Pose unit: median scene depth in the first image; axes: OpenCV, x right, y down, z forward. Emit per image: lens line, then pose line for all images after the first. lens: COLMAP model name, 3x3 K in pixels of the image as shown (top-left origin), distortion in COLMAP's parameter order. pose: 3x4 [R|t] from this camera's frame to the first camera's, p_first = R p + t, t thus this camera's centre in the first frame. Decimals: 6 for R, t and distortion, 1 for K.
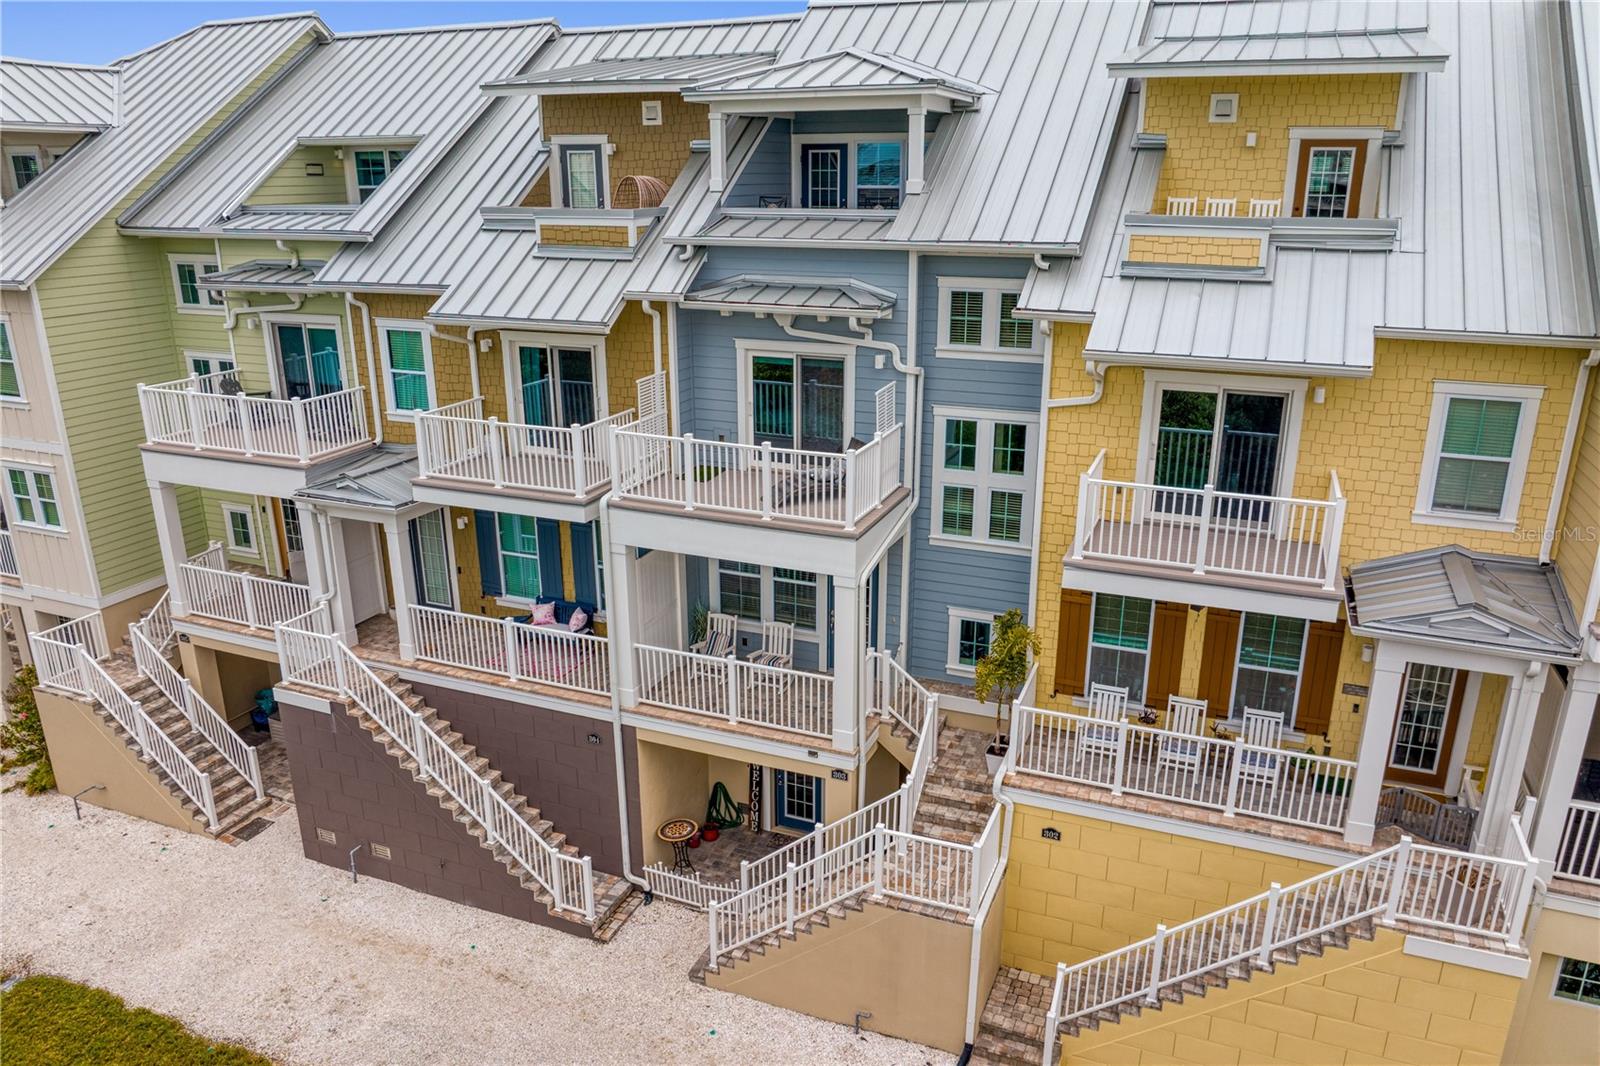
lens RADIAL K [[1126.4, 0, 811.1], [0, 1126.4, 551.8], [0, 0, 1]] dist [-0.047483, 0.016020]
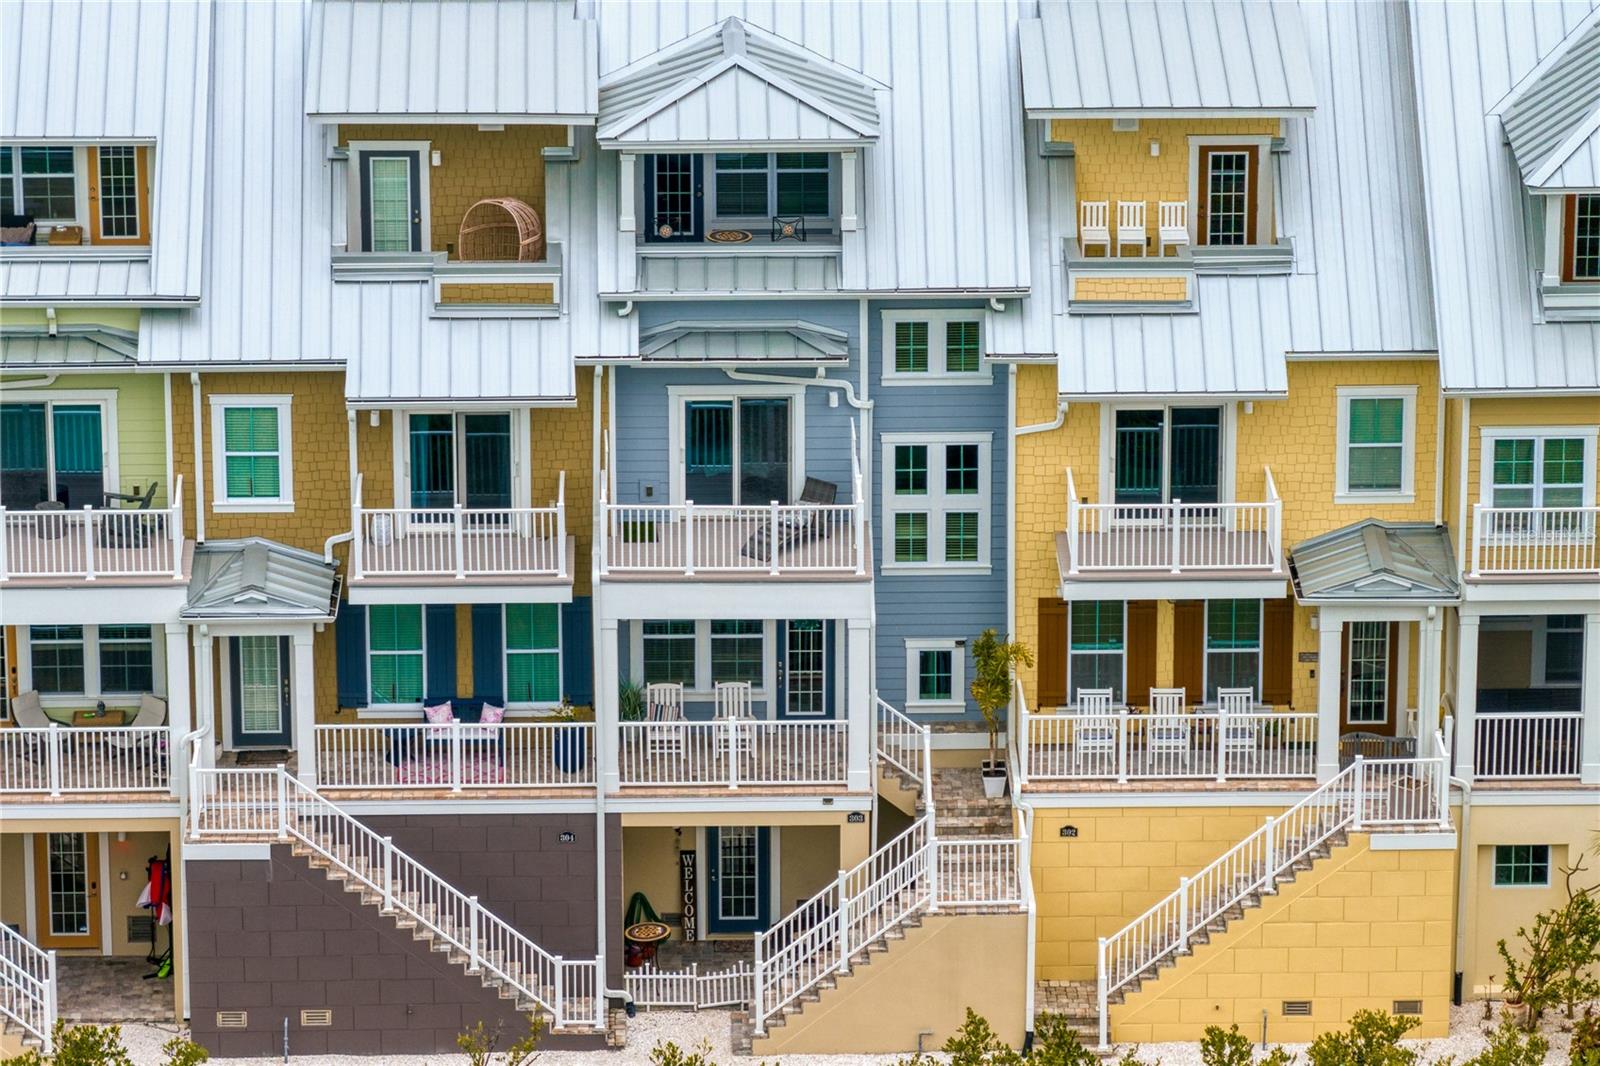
lens RADIAL K [[7575.2, 0, 801.6], [0, 7575.2, 531.9], [0, 0, 1]] dist [0.083831, 0.000000]
pose [[0.917714, -0.132151, 0.374617, -2.410609], [0.128326, 0.991105, 0.035258, -0.285325], [-0.375944, 0.015716, 0.926509, -5.021591]]
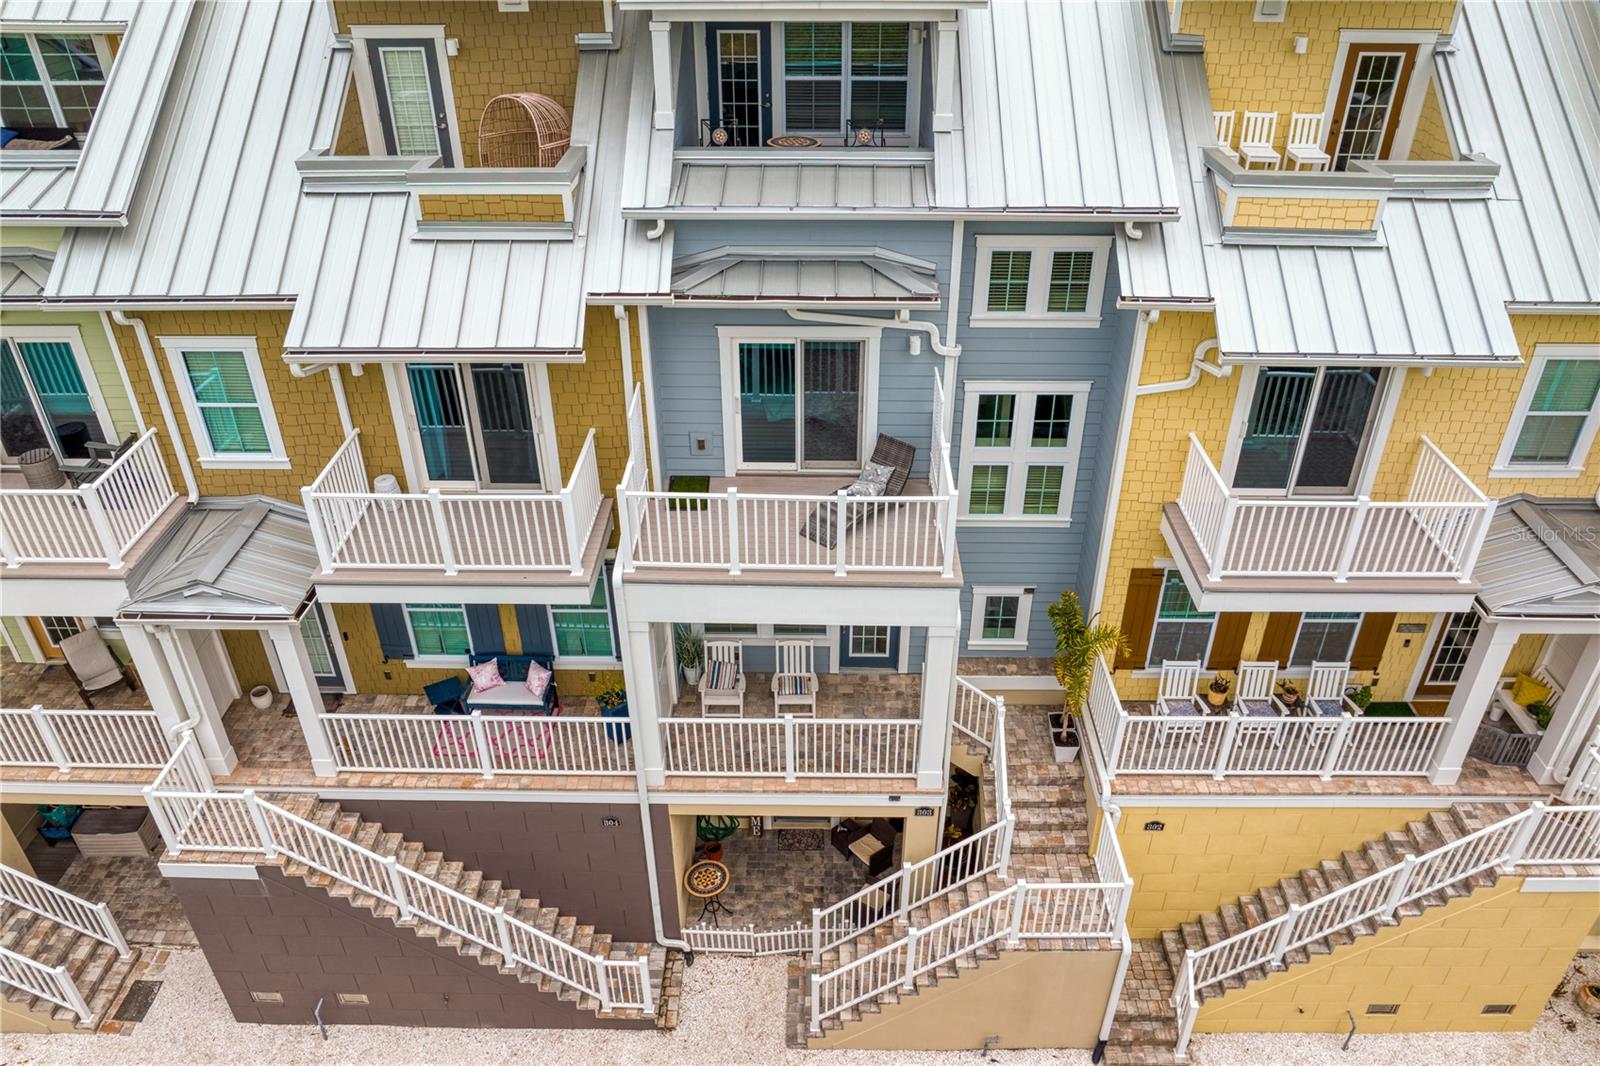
lens RADIAL K [[1126.4, 0, 808.7], [0, 1126.4, 549.0], [0, 0, 1]] dist [-0.047483, 0.016020]
pose [[0.930575, -0.199877, 0.306724, -0.287467], [0.117144, 0.956330, 0.267789, -0.250230], [-0.346855, -0.213266, 0.913351, 0.236437]]
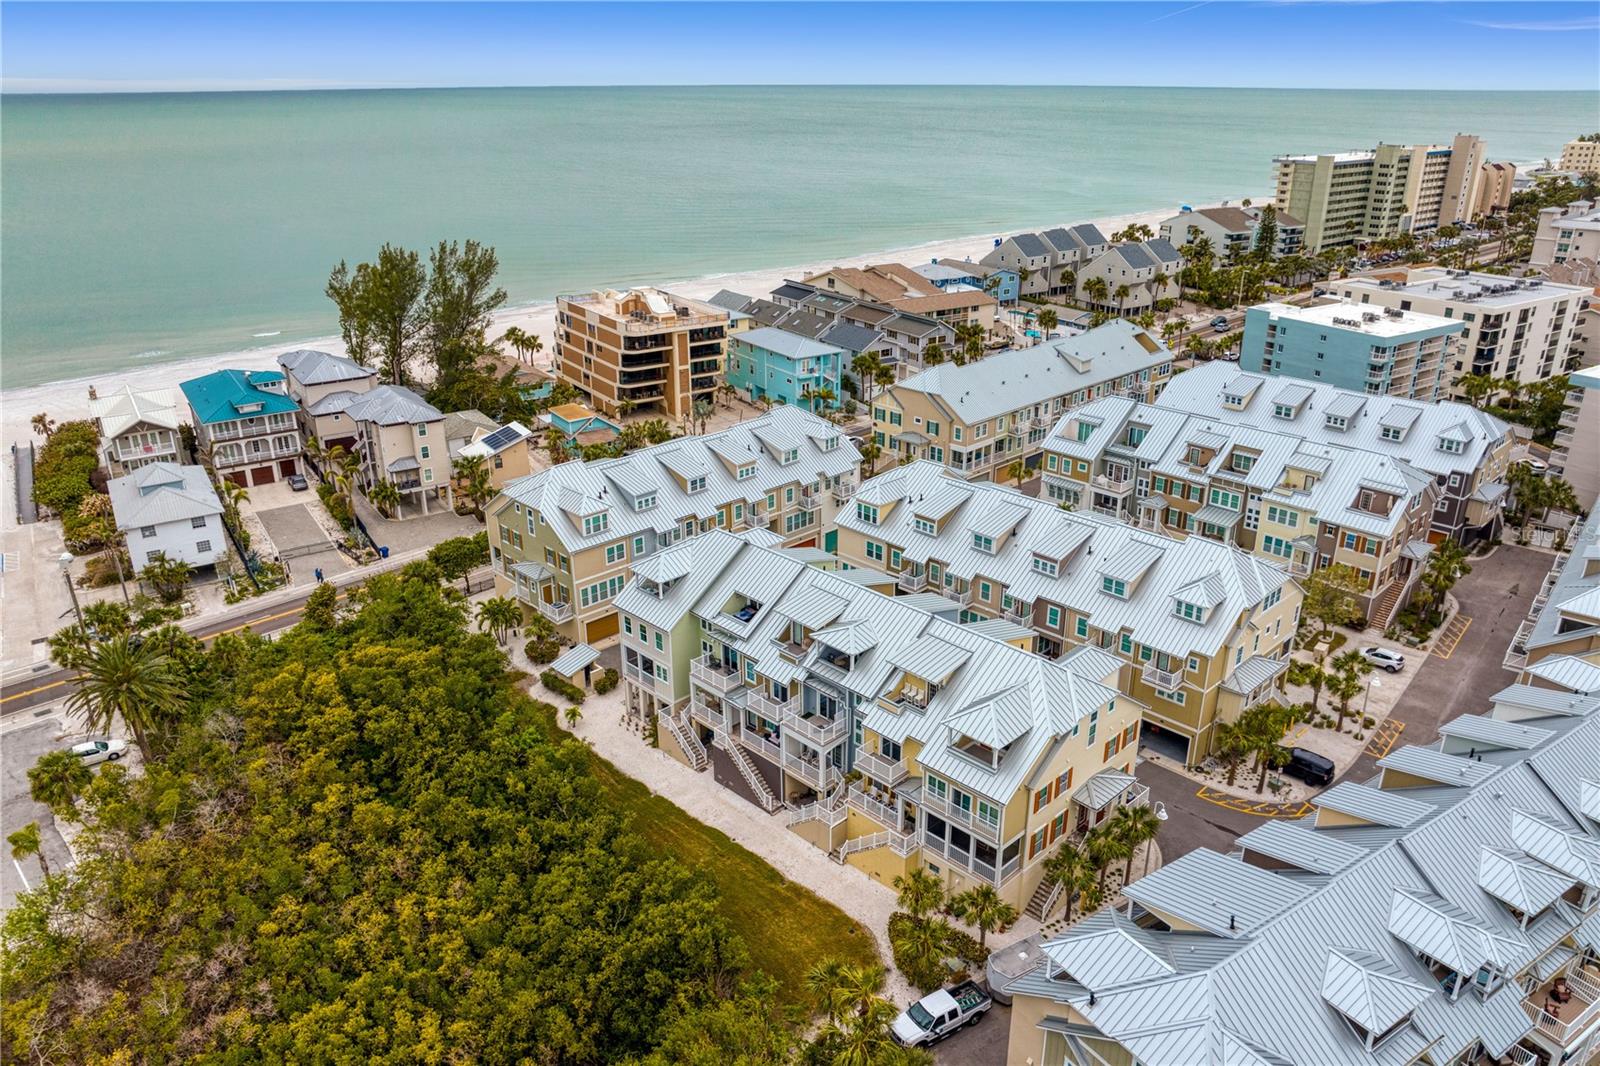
lens RADIAL K [[1126.4, 0, 808.6], [0, 1126.4, 535.8], [0, 0, 1]] dist [-0.047483, 0.016020]
pose [[0.920474, 0.144278, -0.363196, 1.442396], [-0.122936, 0.989076, 0.081339, -1.160542], [0.370964, -0.030220, 0.928156, -3.127927]]
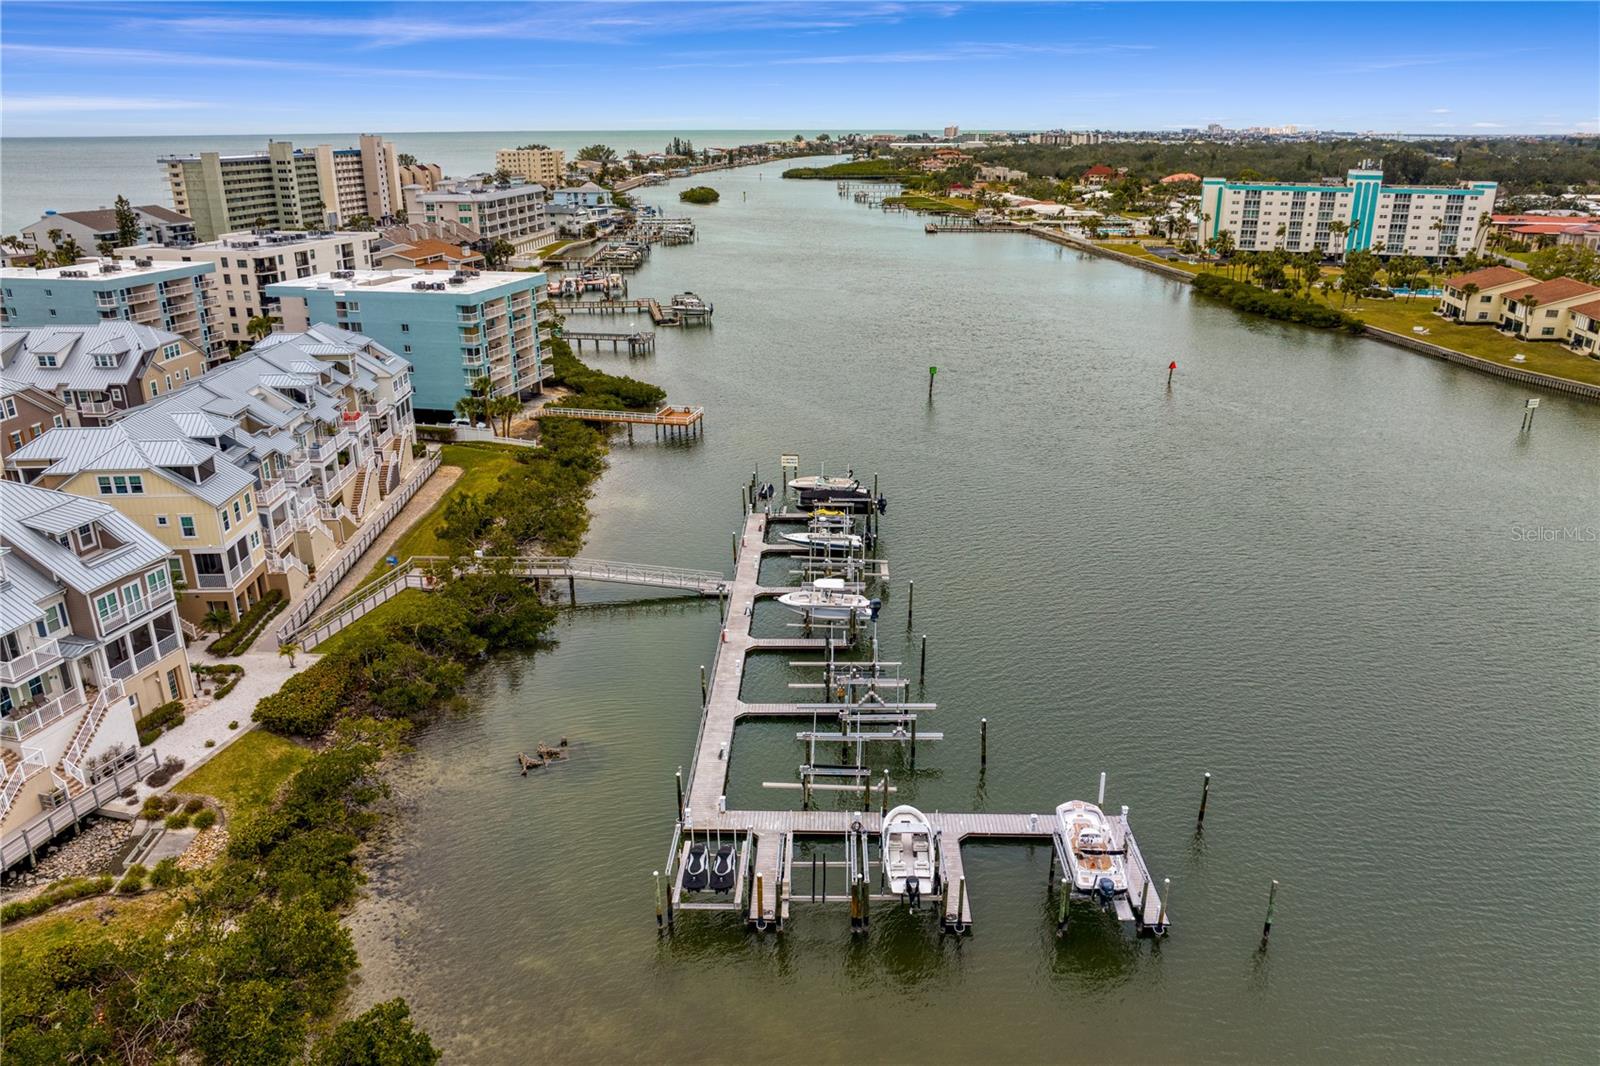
lens RADIAL K [[1126.4, 0, 806.4], [0, 1126.4, 544.5], [0, 0, 1]] dist [-0.047483, 0.016020]
pose [[0.934918, -0.123206, 0.332789, 4.157510], [0.112987, 0.992339, 0.049966, -0.394149], [-0.336396, -0.009113, 0.941677, -2.951266]]
